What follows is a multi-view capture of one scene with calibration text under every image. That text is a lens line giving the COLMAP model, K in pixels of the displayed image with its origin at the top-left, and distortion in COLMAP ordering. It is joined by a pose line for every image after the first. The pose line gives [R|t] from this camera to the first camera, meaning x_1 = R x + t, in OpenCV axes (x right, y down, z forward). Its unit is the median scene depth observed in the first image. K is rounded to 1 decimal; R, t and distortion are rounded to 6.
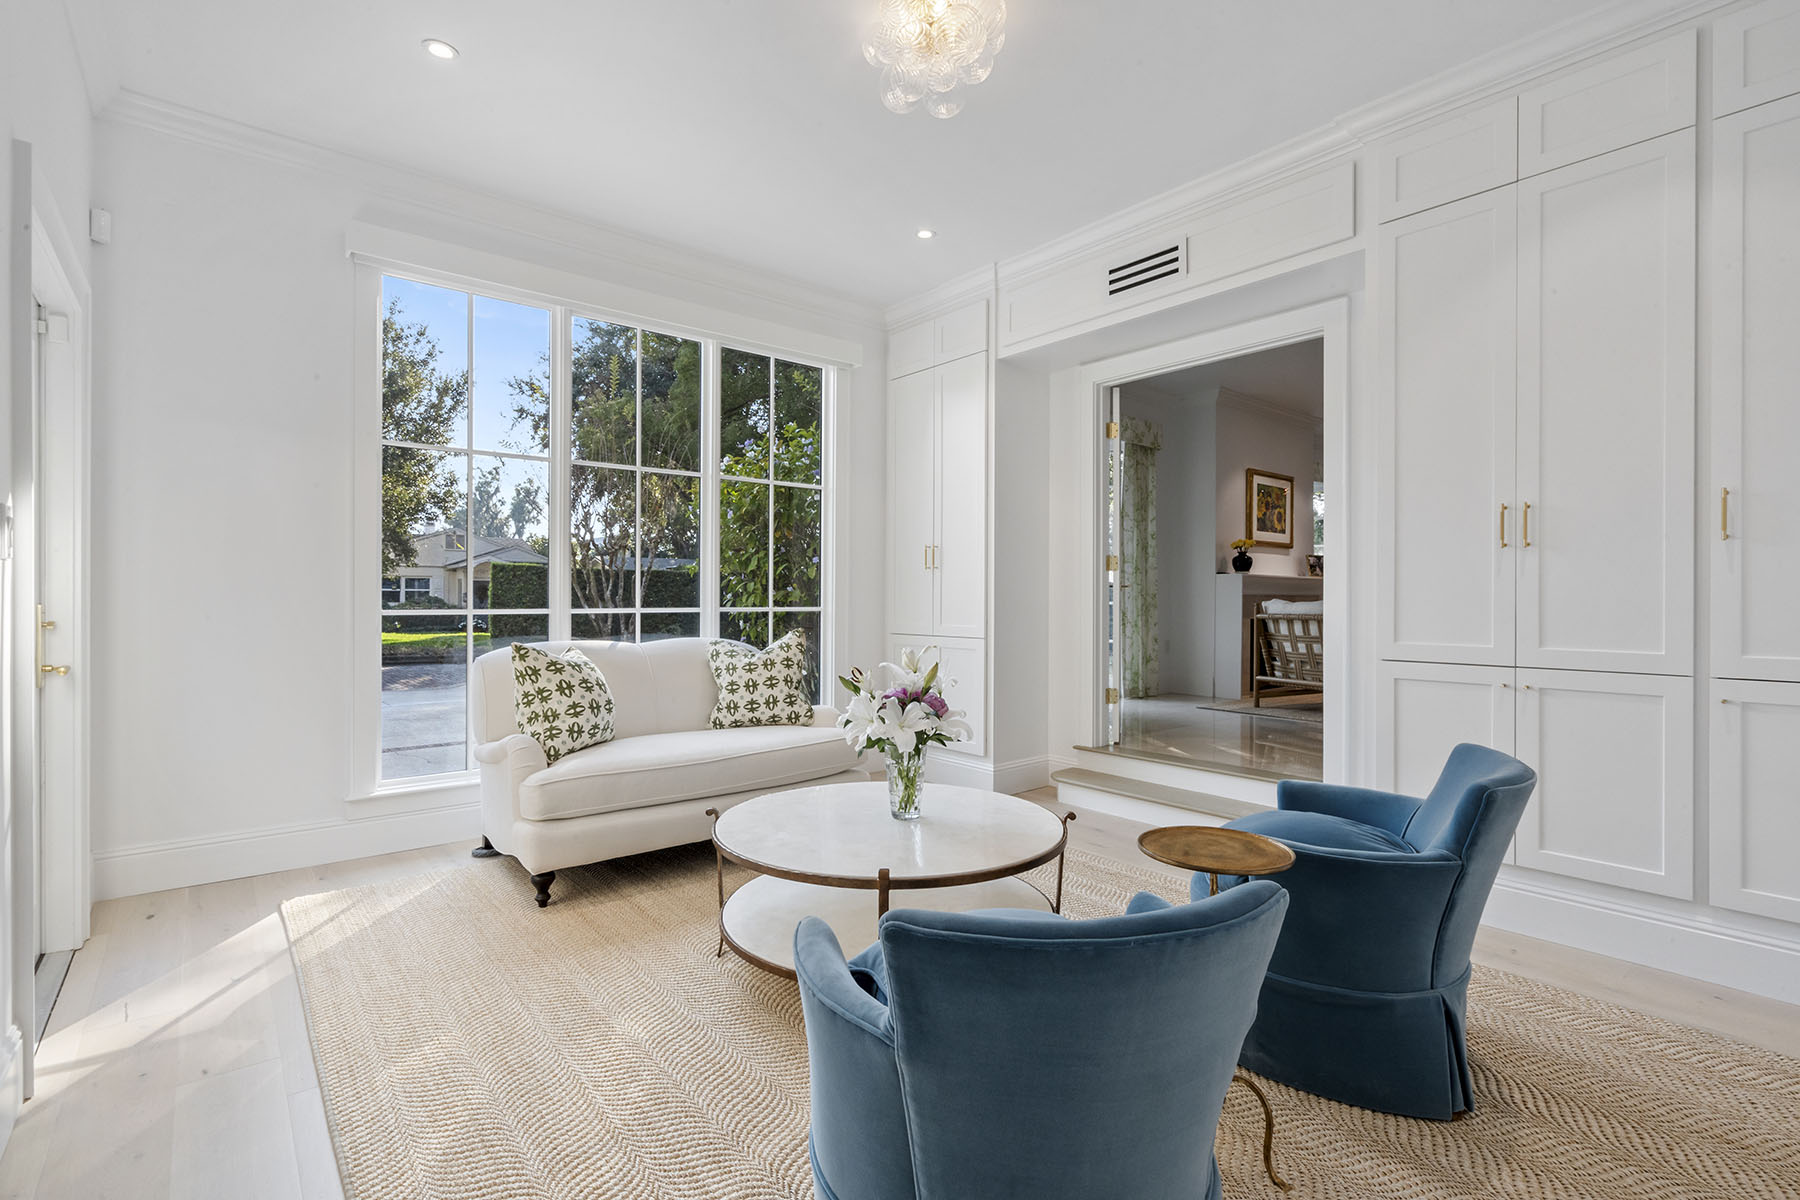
lens RADIAL K [[824.0, 0, 895.4], [0, 824.0, 602.4], [0, 0, 1]] dist [-0.002212, -0.000044]
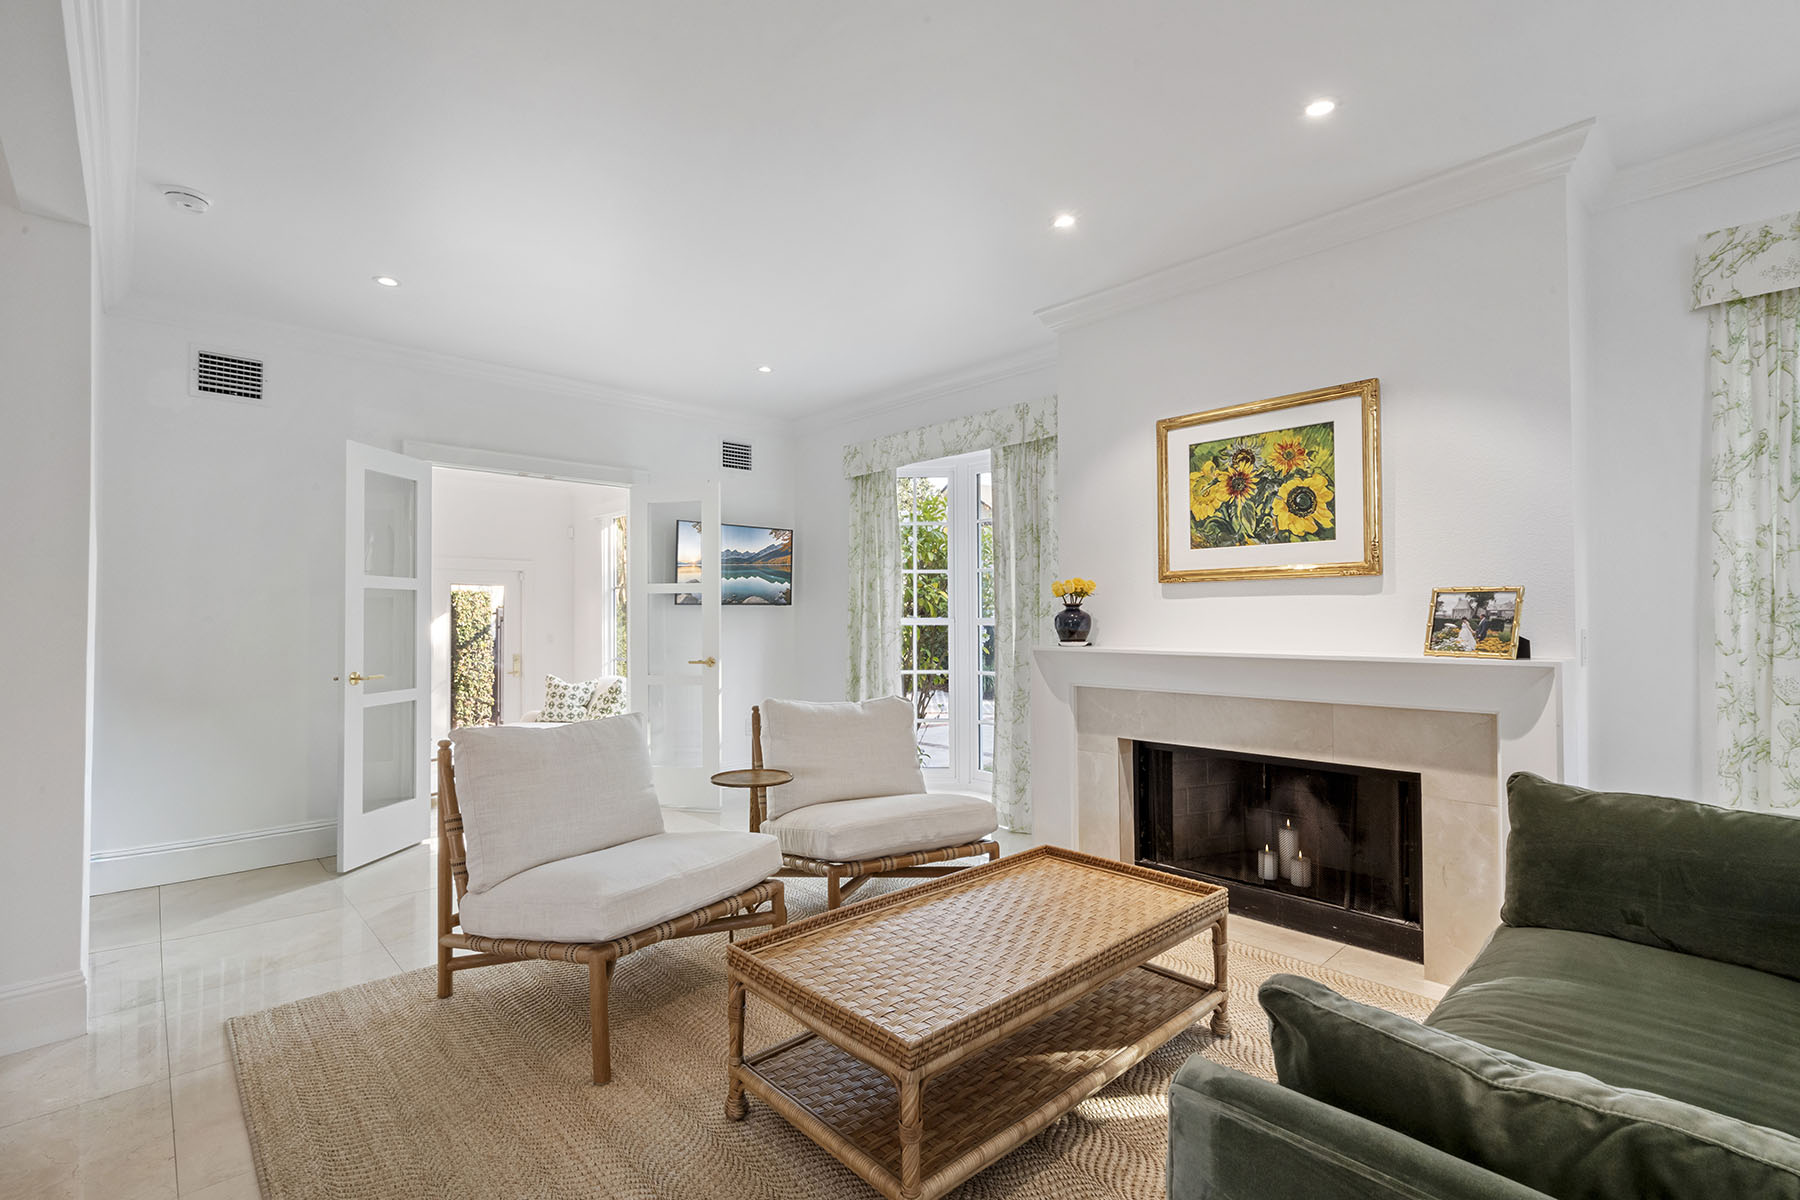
lens RADIAL K [[824.0, 0, 895.4], [0, 824.0, 602.4], [0, 0, 1]] dist [-0.002212, -0.000044]
pose [[0.057728, -0.026811, -0.997972, 0.848248], [-0.004546, 0.999622, -0.027118, -0.043067], [0.998322, 0.006102, 0.057585, 0.782919]]
